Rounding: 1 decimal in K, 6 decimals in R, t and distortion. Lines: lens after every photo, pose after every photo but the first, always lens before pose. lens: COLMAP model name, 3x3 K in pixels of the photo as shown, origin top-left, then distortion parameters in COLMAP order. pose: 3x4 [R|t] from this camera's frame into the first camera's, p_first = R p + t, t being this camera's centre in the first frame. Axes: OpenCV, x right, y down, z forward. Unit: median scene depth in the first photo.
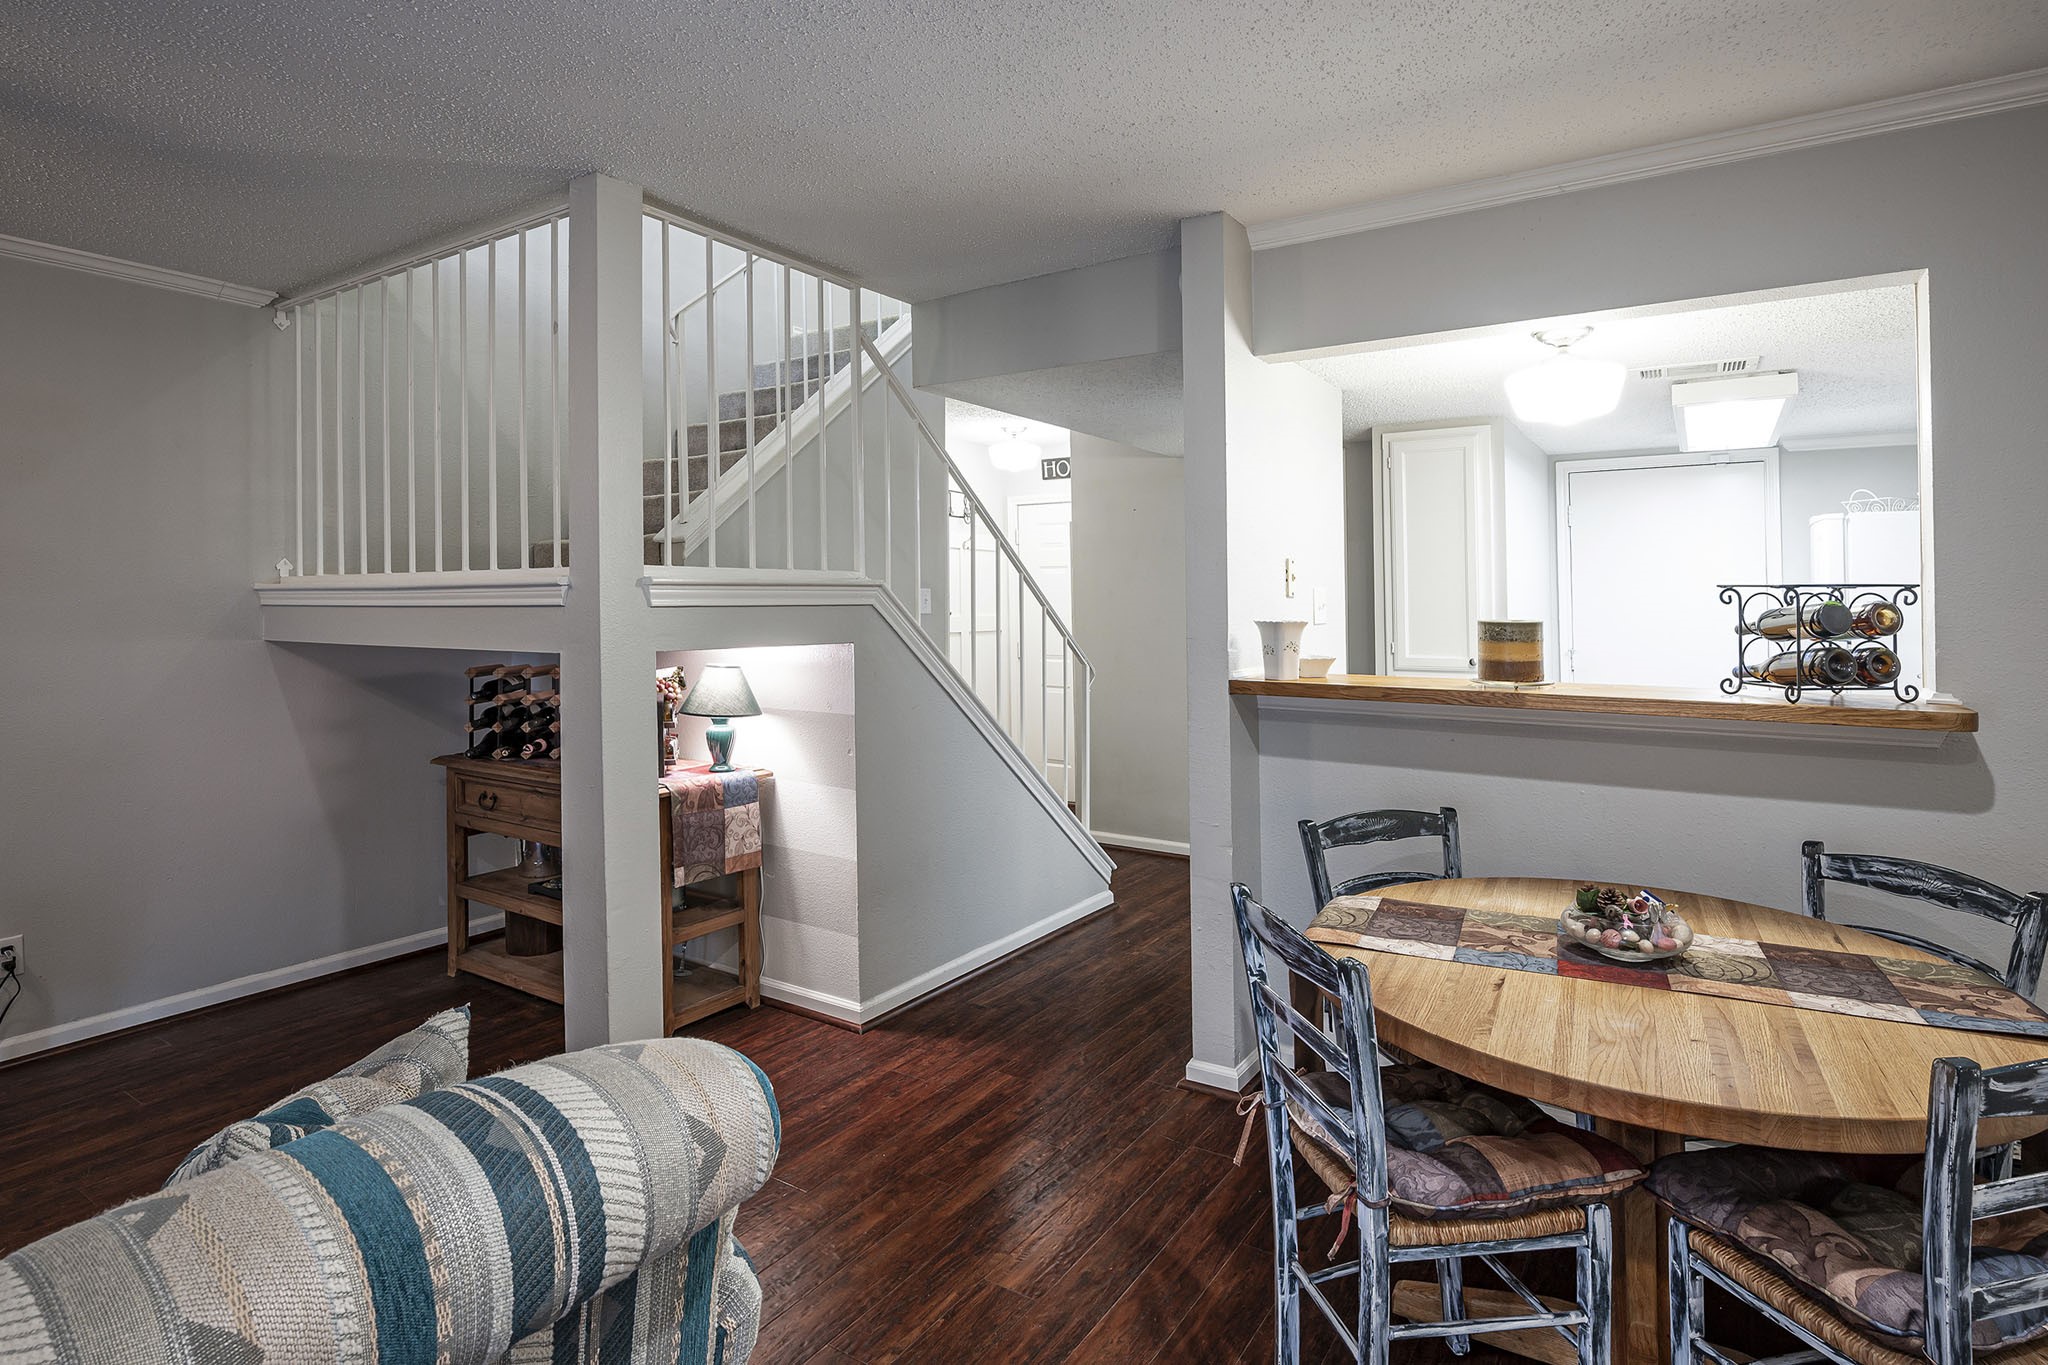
lens RADIAL K [[1038.9, 0, 1044.5], [0, 1038.9, 650.7], [0, 0, 1]] dist [-0.001936, 0.000555]
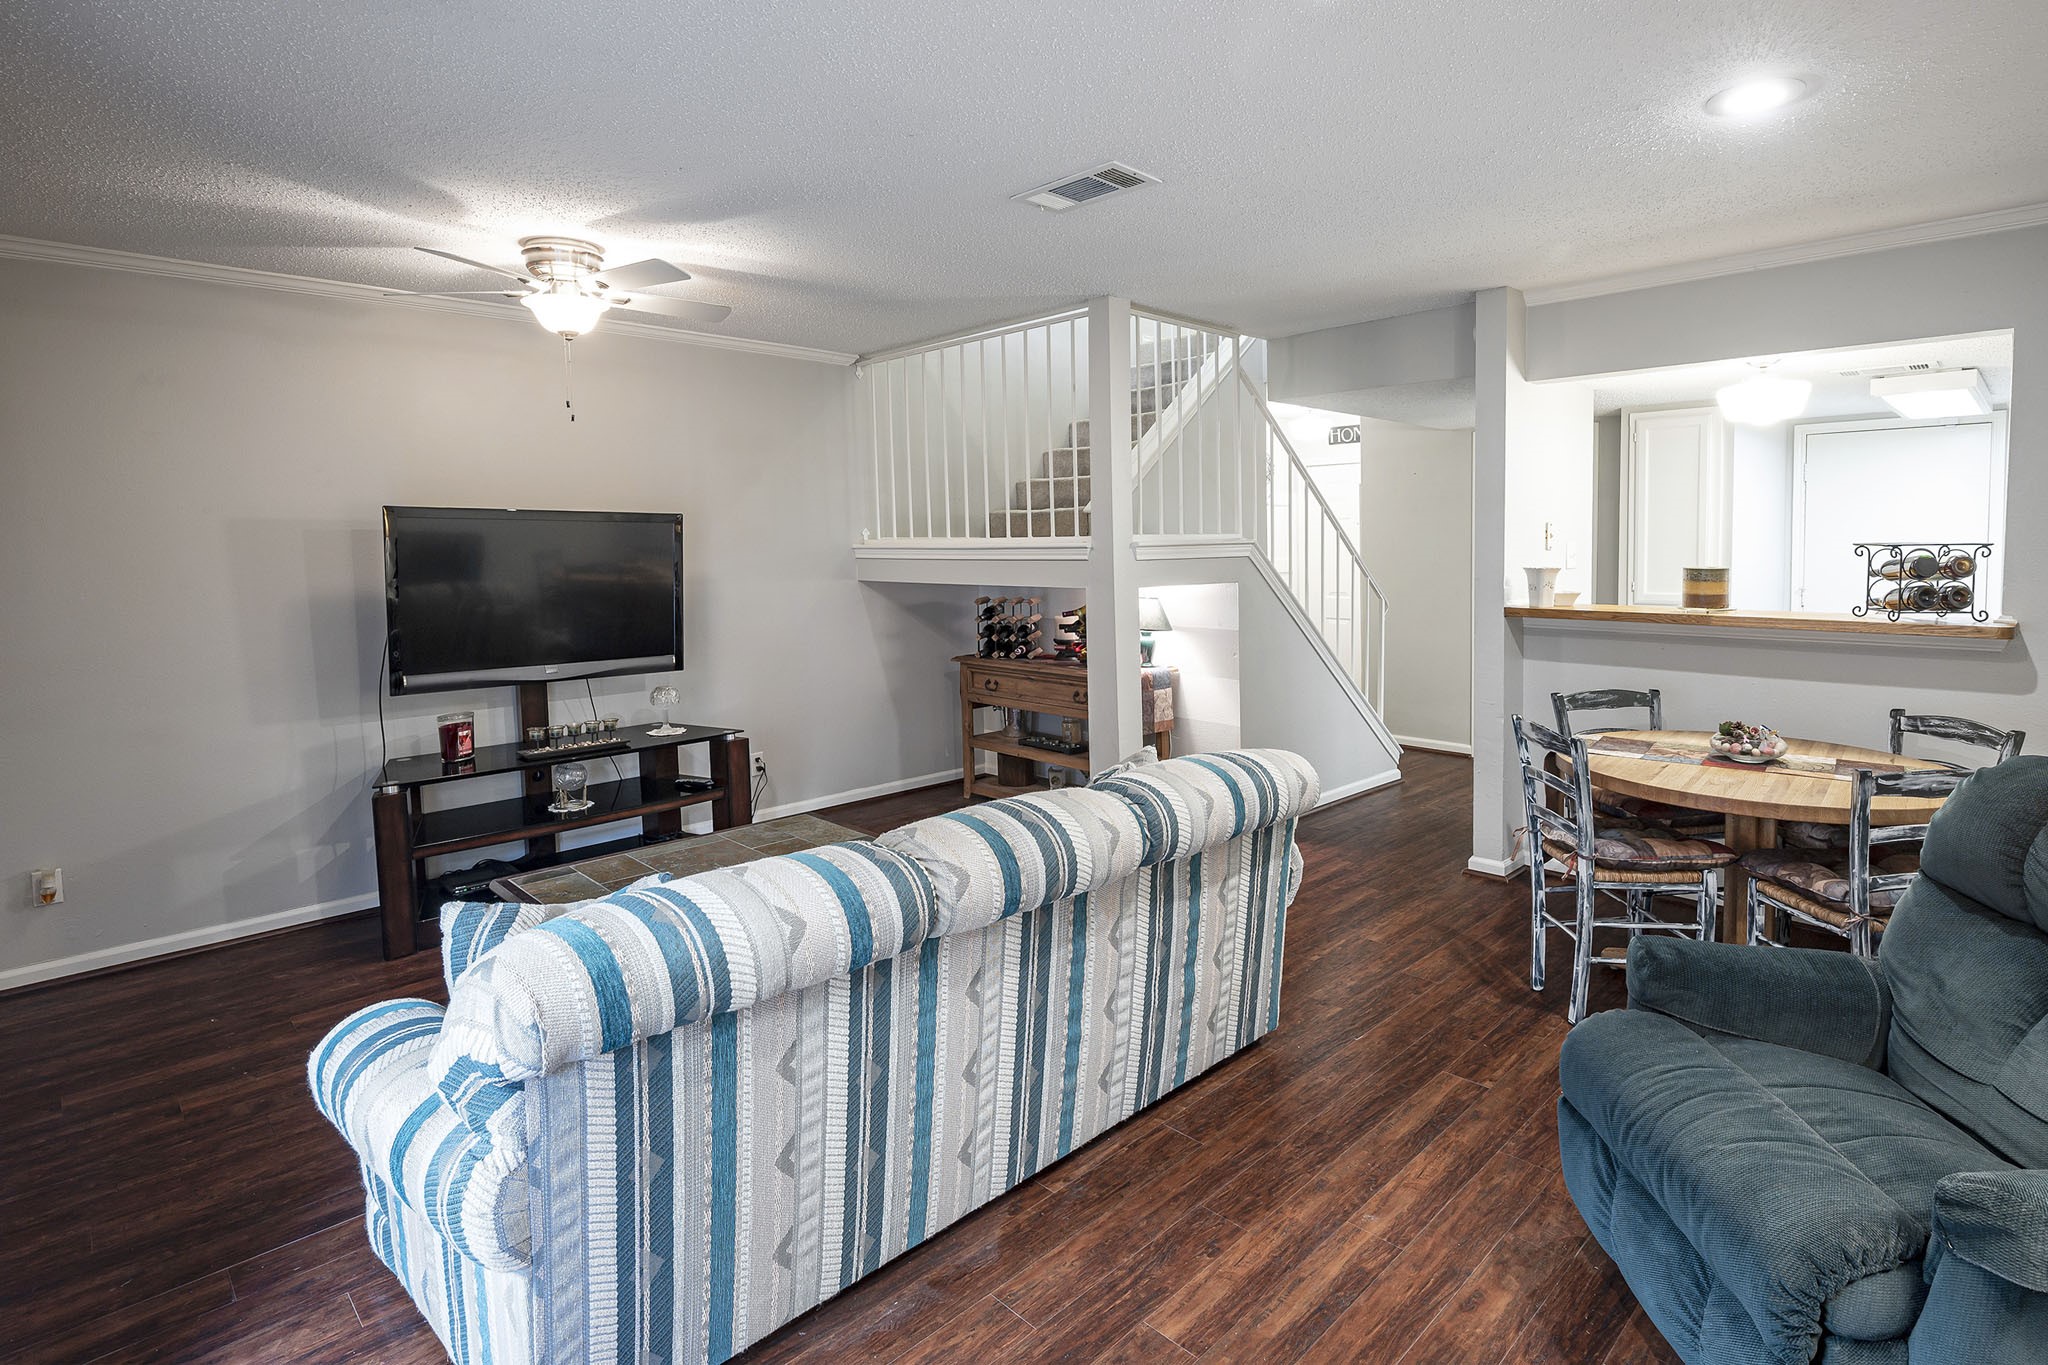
lens RADIAL K [[1024.9, 0, 1101.8], [0, 1024.9, 647.1], [0, 0, 1]] dist [0.000922, -0.000124]
pose [[0.984821, 0.011262, -0.173206, -0.156836], [-0.001516, 0.998413, 0.056299, 0.004170], [0.173565, -0.055182, 0.983275, -0.637916]]
